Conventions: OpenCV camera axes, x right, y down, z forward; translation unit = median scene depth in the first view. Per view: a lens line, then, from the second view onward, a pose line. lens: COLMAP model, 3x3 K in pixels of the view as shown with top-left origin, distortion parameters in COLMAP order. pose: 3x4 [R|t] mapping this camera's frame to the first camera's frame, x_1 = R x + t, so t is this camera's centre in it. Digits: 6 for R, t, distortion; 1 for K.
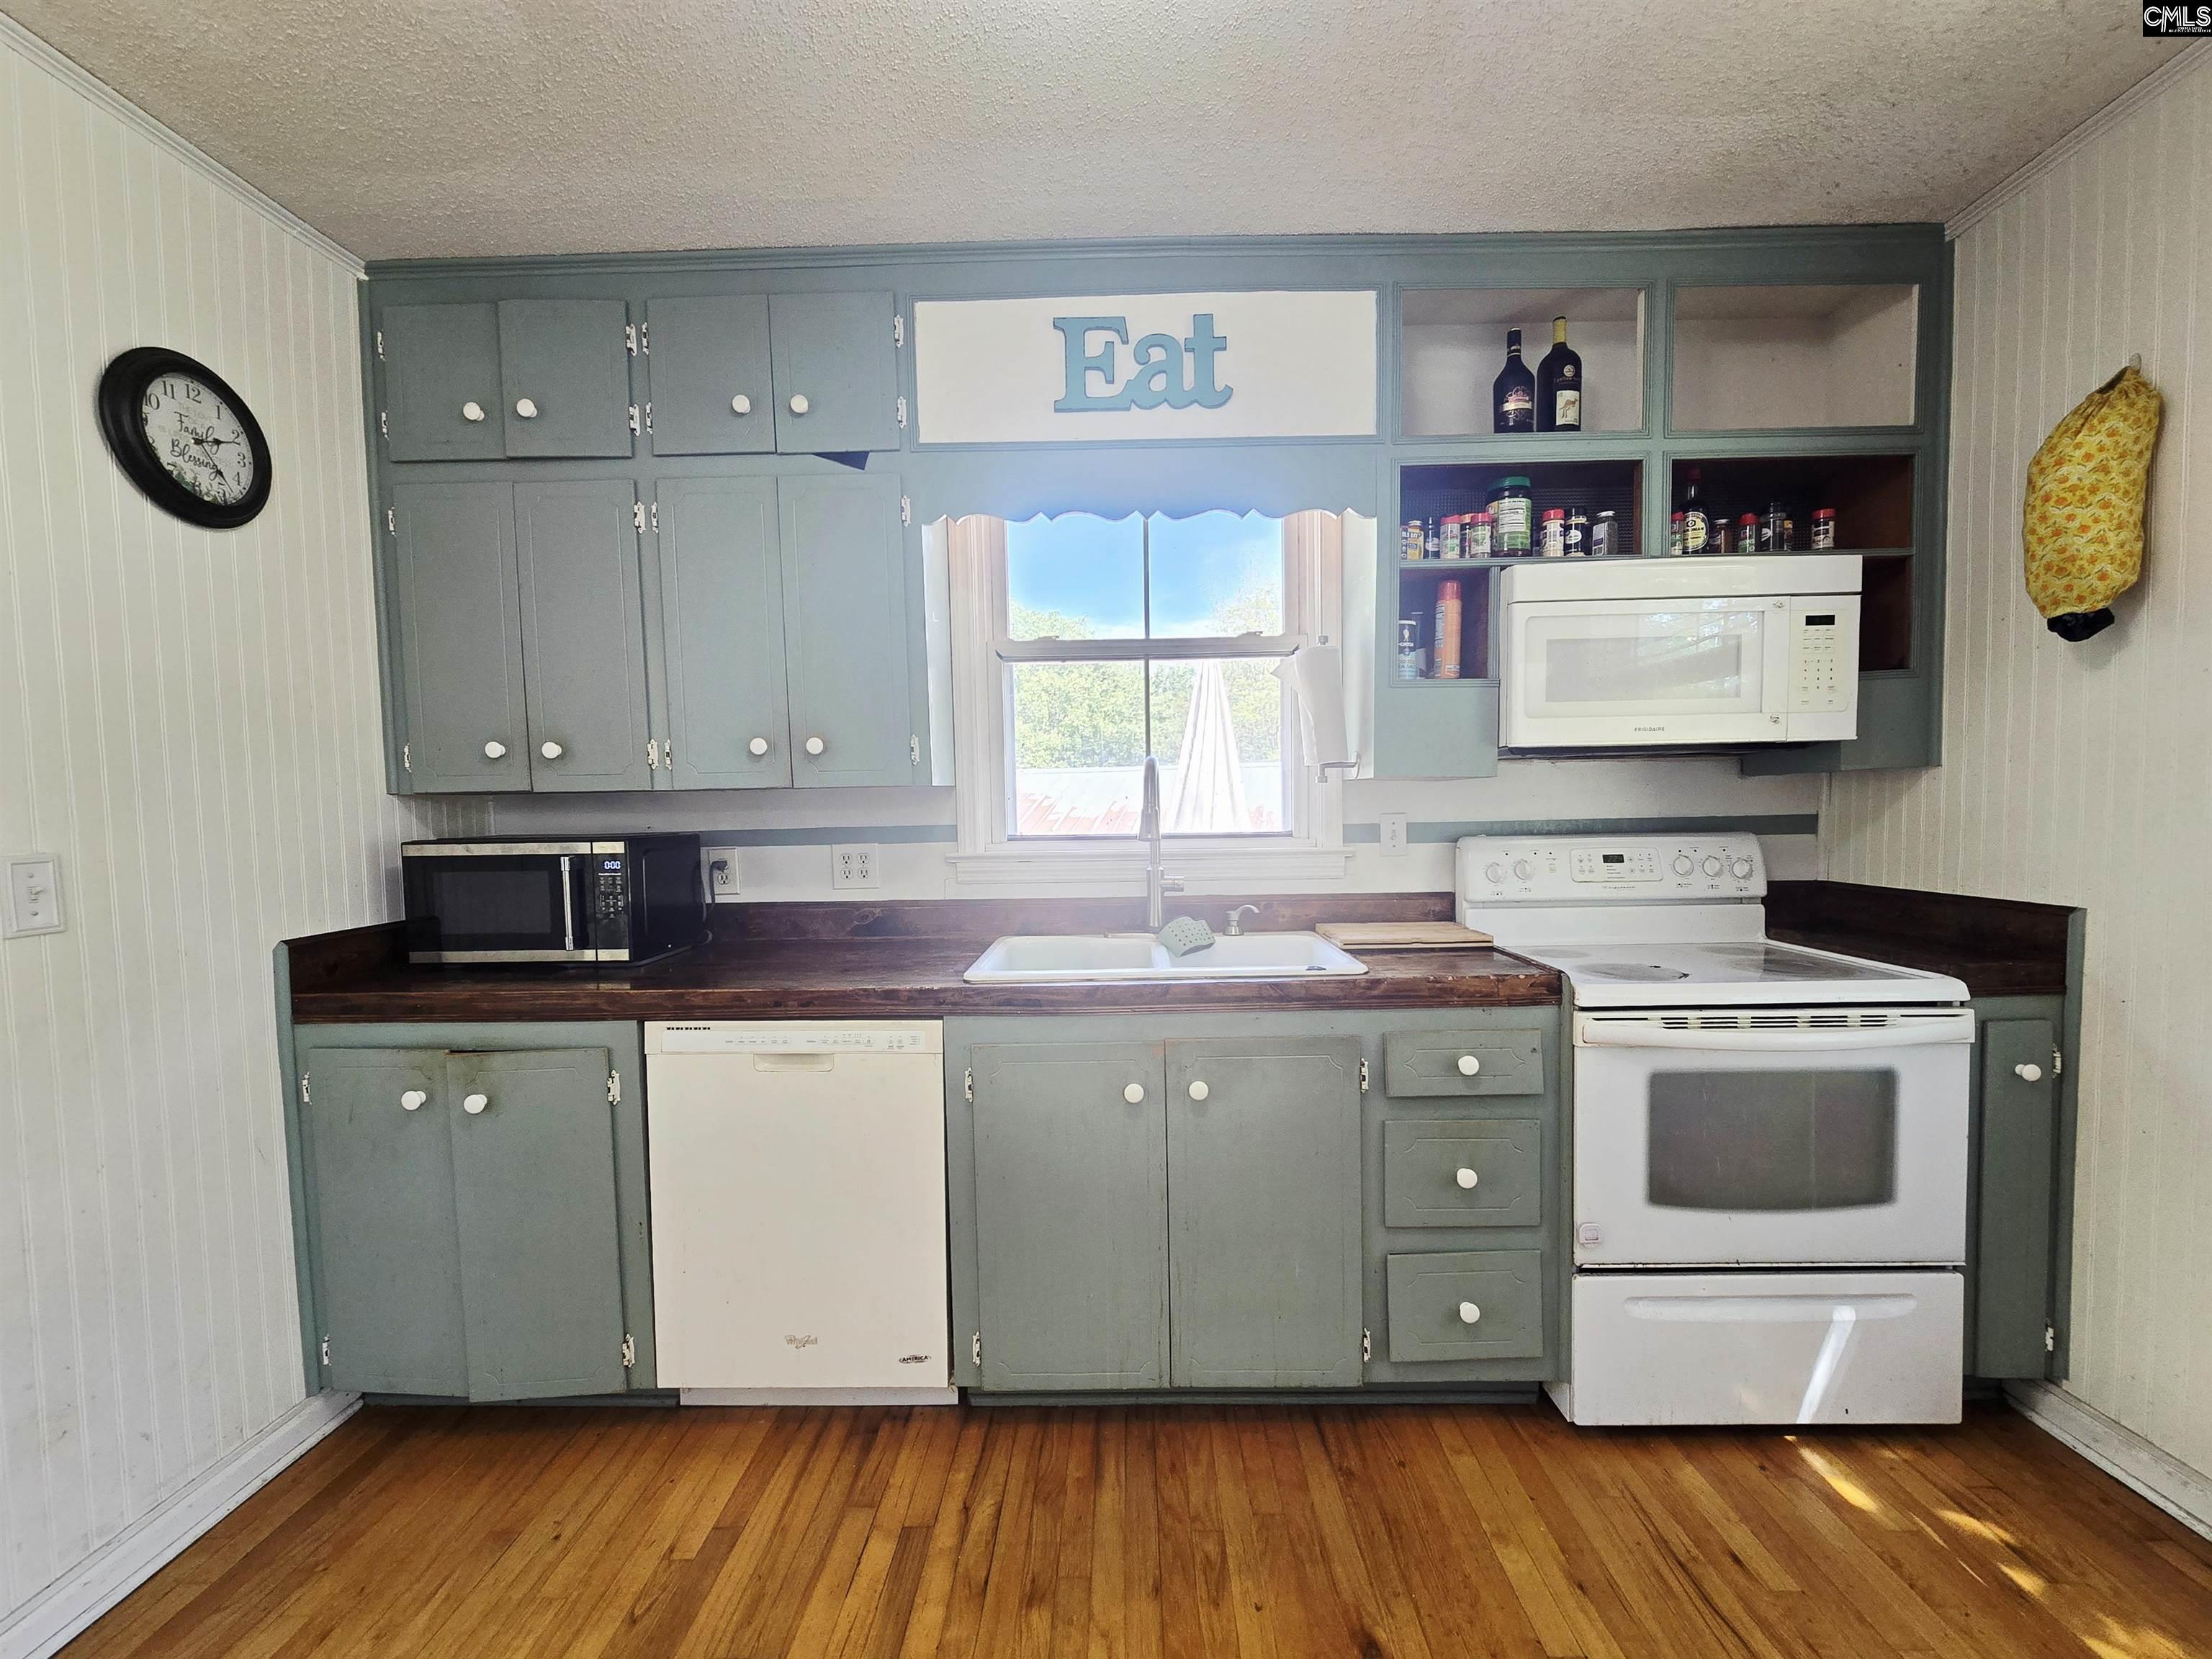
lens RADIAL K [[904.7, 0, 1109.1], [0, 904.7, 857.9], [0, 0, 1]] dist [-0.007020, 0.001256]
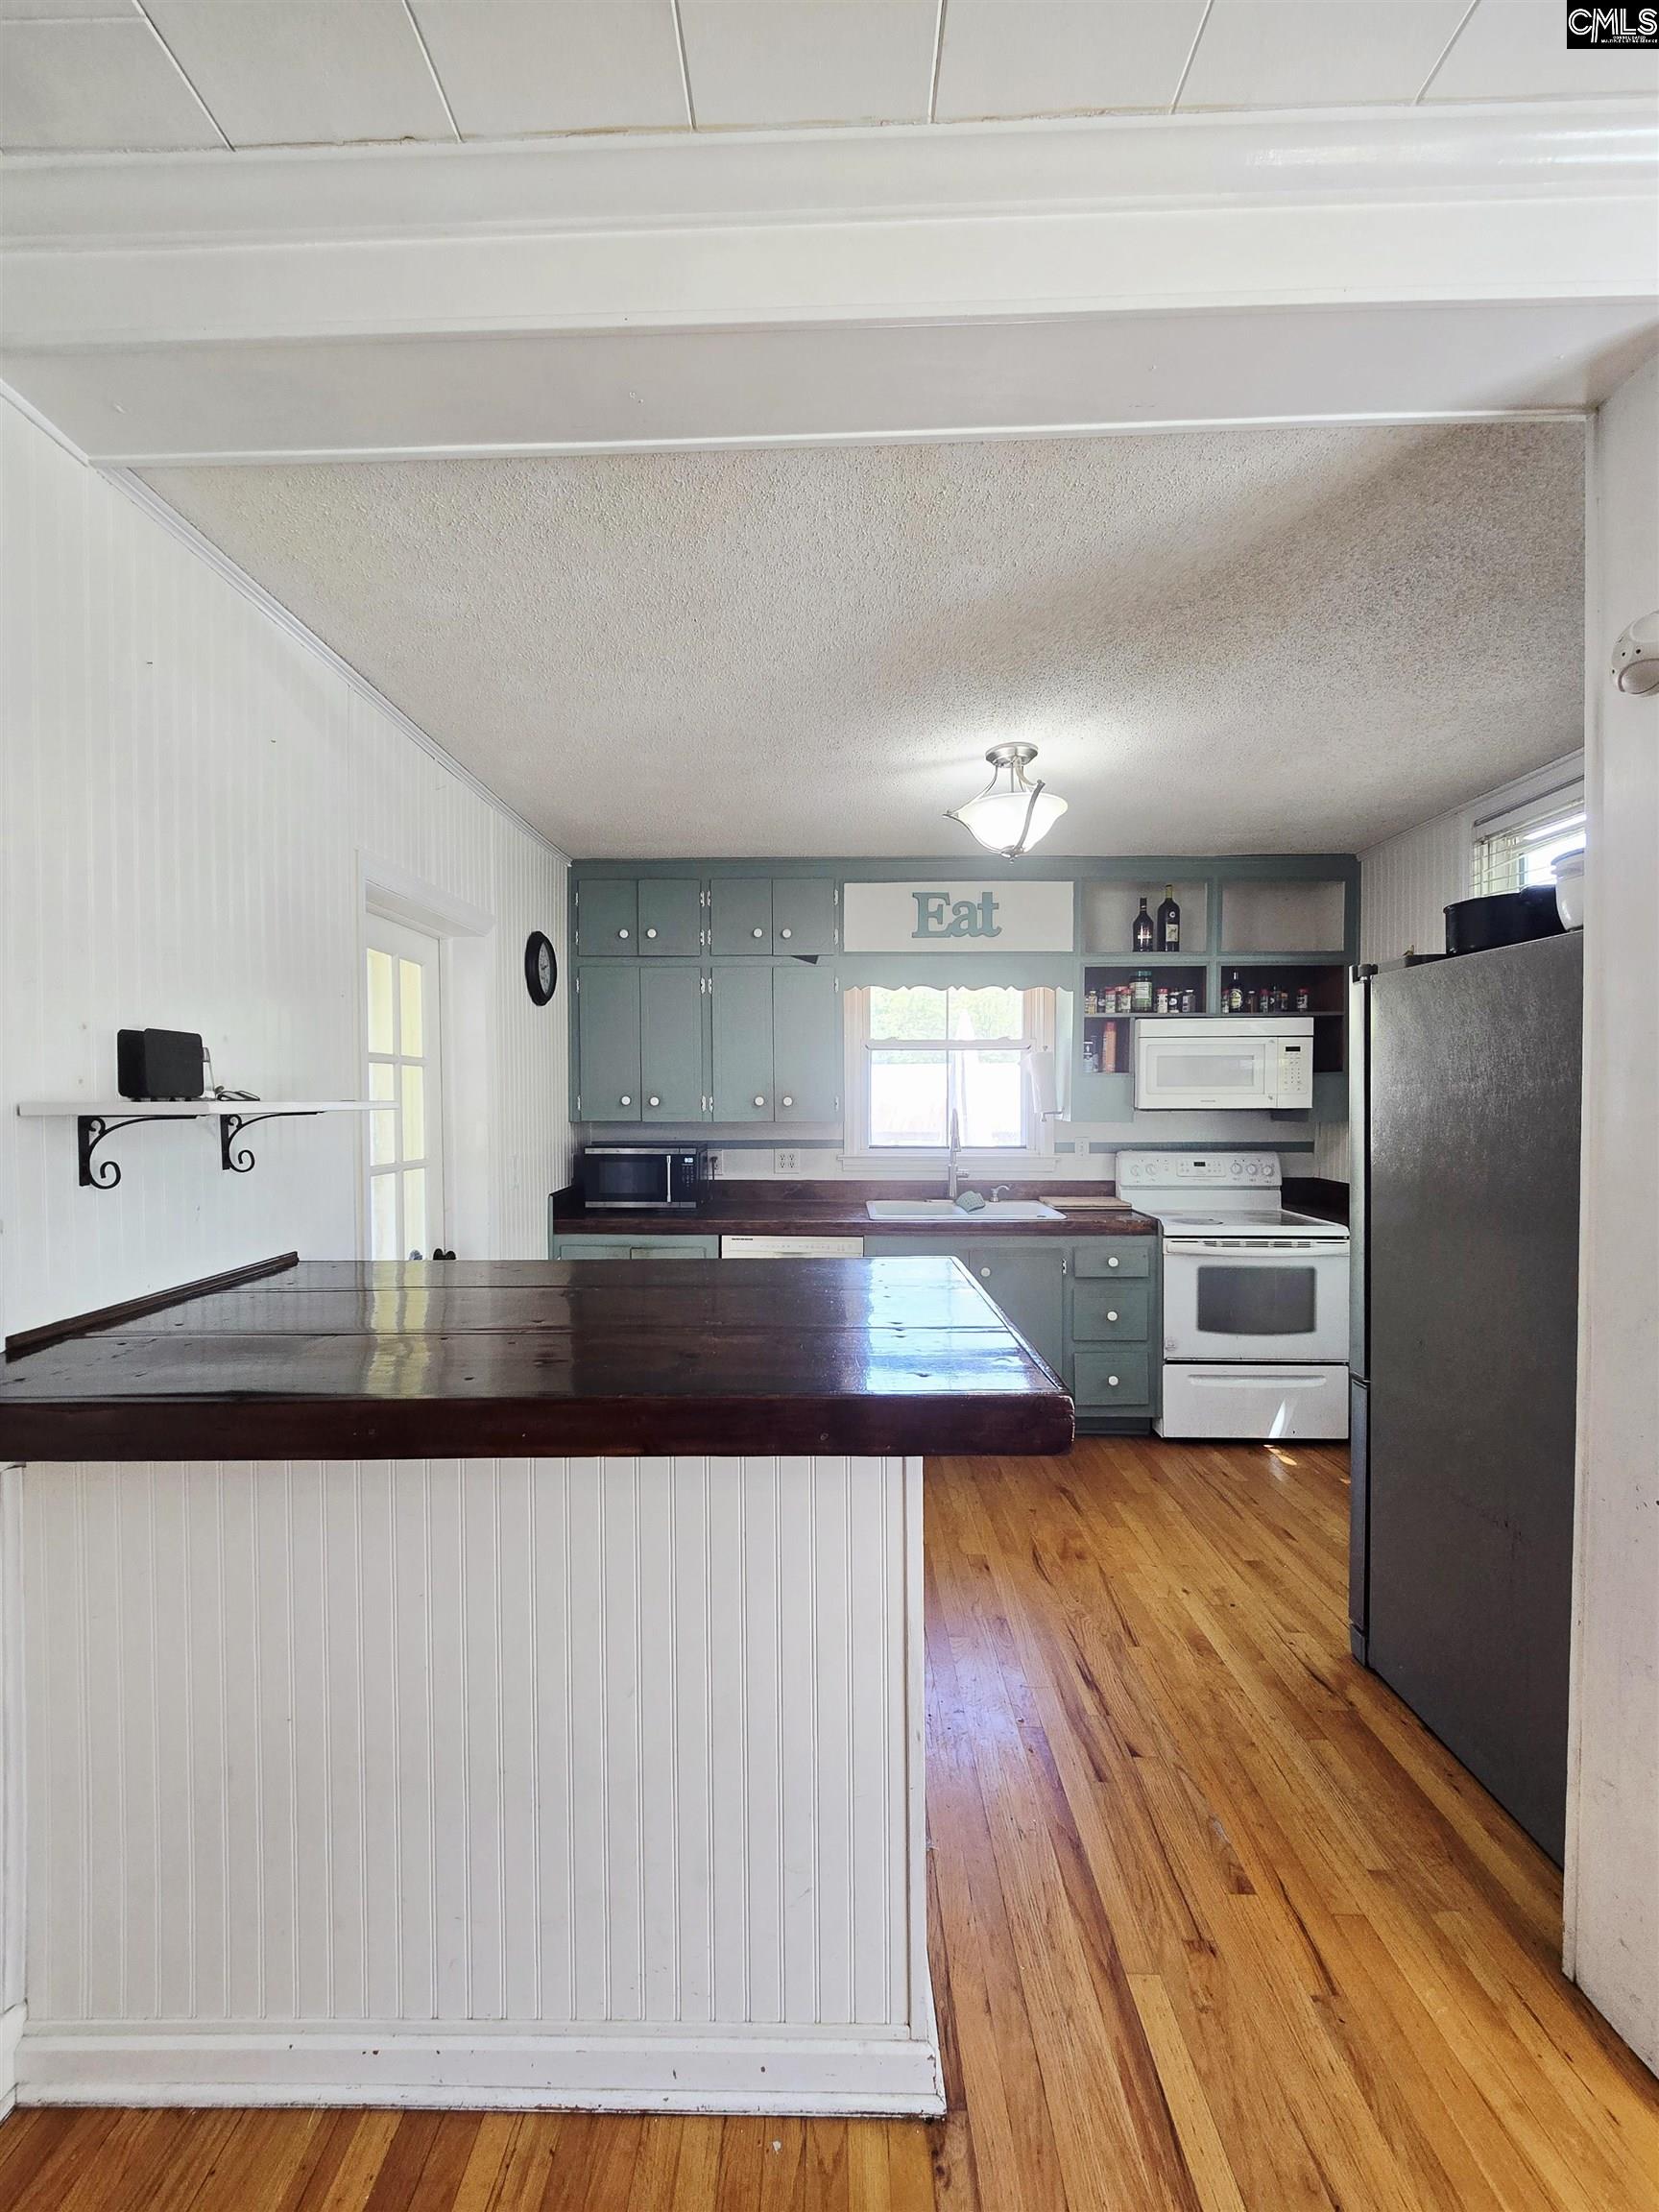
lens RADIAL K [[904.7, 0, 805.8], [0, 904.7, 1111.3], [0, 0, 1]] dist [-0.007020, 0.001256]
pose [[0.999799, 0.016423, -0.011458, -0.270904], [-0.016781, 0.999351, -0.031866, -0.040875], [0.010927, 0.032051, 0.999426, -1.010224]]
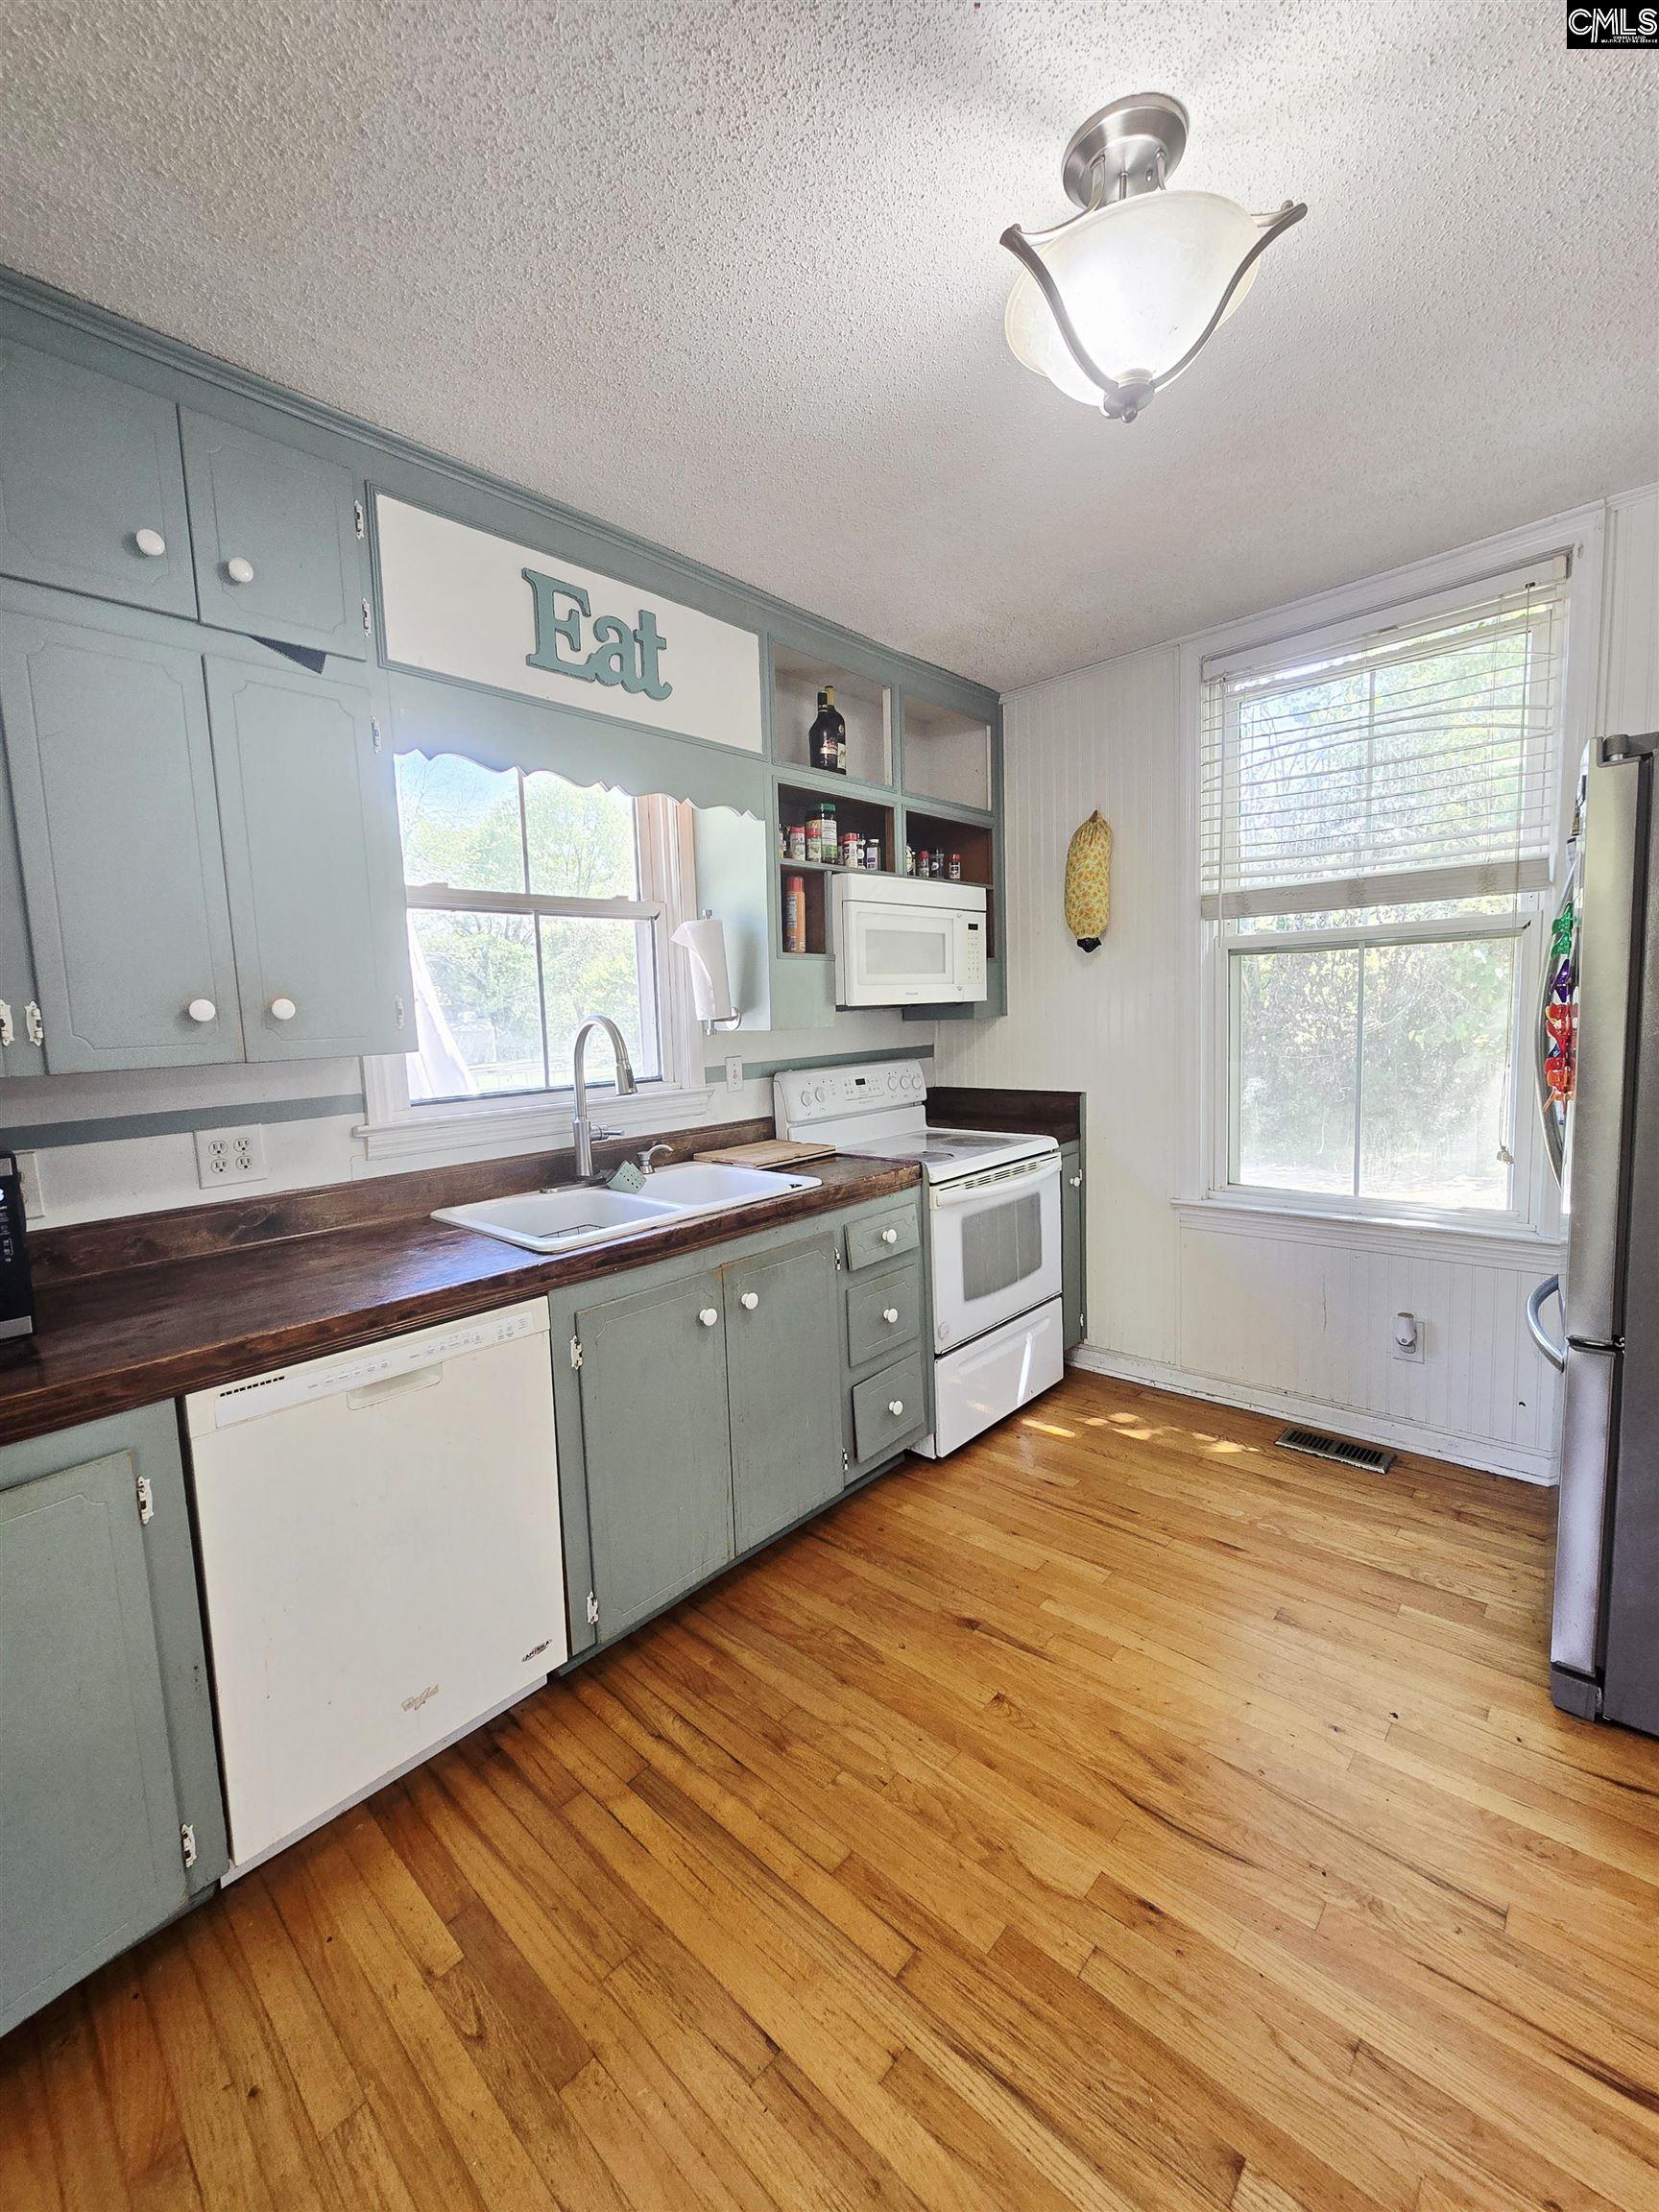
lens RADIAL K [[904.7, 0, 801.2], [0, 904.7, 1108.2], [0, 0, 1]] dist [-0.007020, 0.001256]
pose [[0.675373, -0.088812, 0.732109, -0.625644], [0.066353, 0.996014, 0.059616, -0.055438], [-0.734485, 0.008315, 0.678574, 0.124419]]
